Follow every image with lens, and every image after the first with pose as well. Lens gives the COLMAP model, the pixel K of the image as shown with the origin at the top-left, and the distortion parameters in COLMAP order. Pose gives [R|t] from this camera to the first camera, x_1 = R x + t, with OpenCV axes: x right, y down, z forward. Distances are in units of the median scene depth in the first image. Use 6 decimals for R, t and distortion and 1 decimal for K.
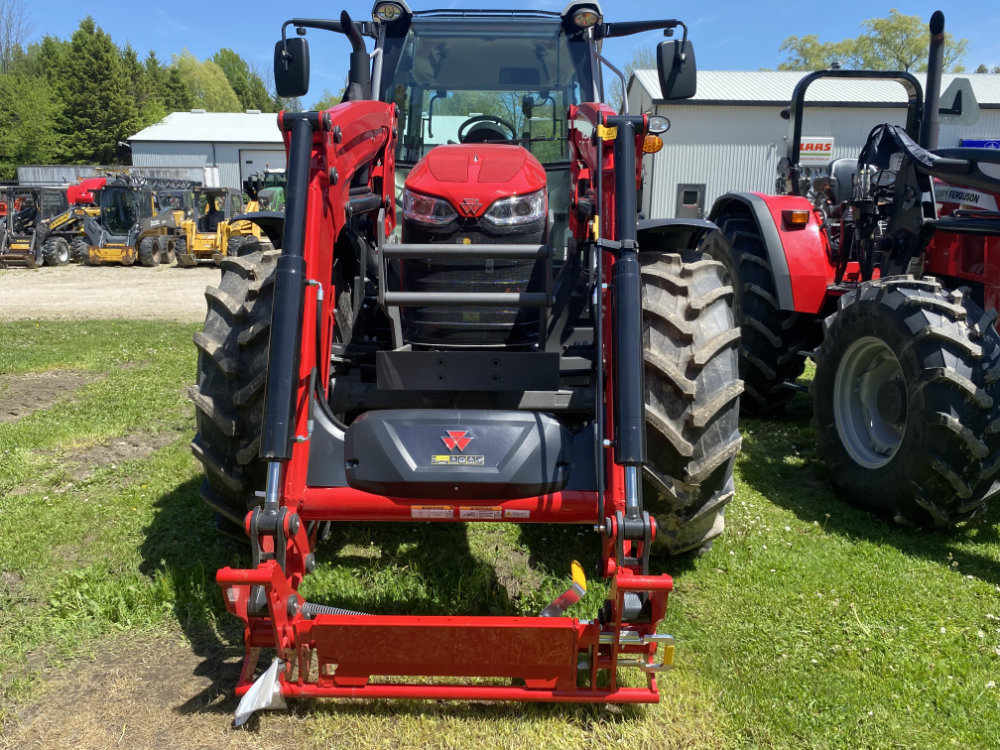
lens RADIAL K [[776.4, 0, 500.0], [0, 776.4, 375.0], [0, 0, 1]] dist [0.005515, -0.000449]
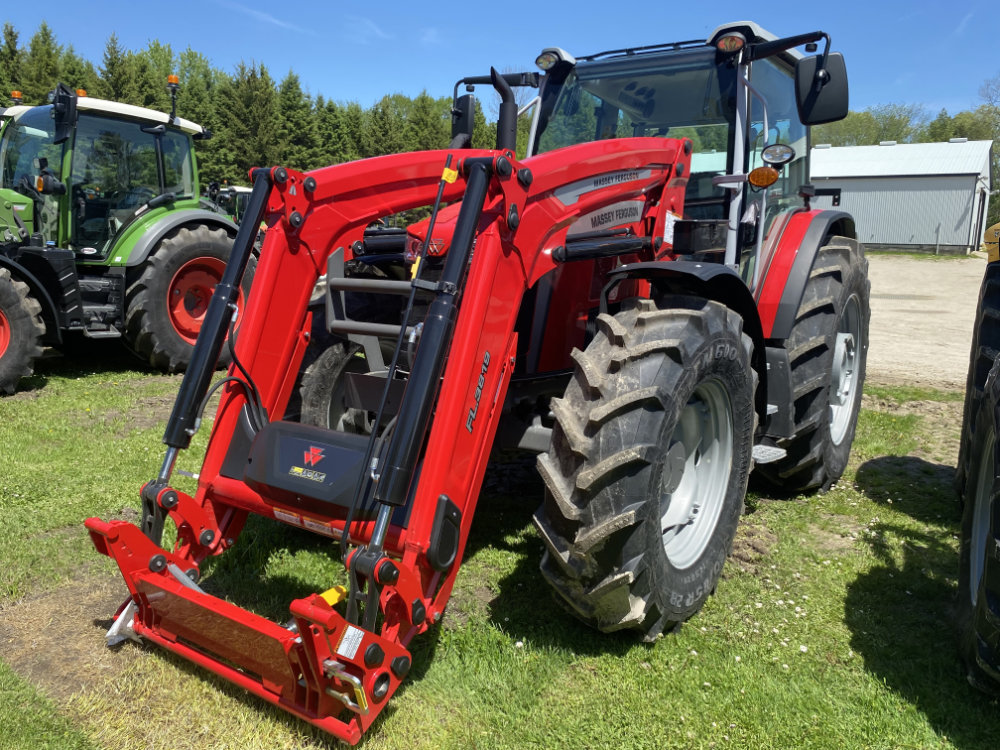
lens RADIAL K [[787.5, 0, 500.0], [0, 787.5, 375.0], [0, 0, 1]] dist [0.011165, 0.003164]
pose [[0.837516, 0.097894, -0.537572, 0.435154], [-0.124783, 0.992089, -0.013743, -0.026974], [0.531974, 0.078589, 0.843106, 0.109374]]
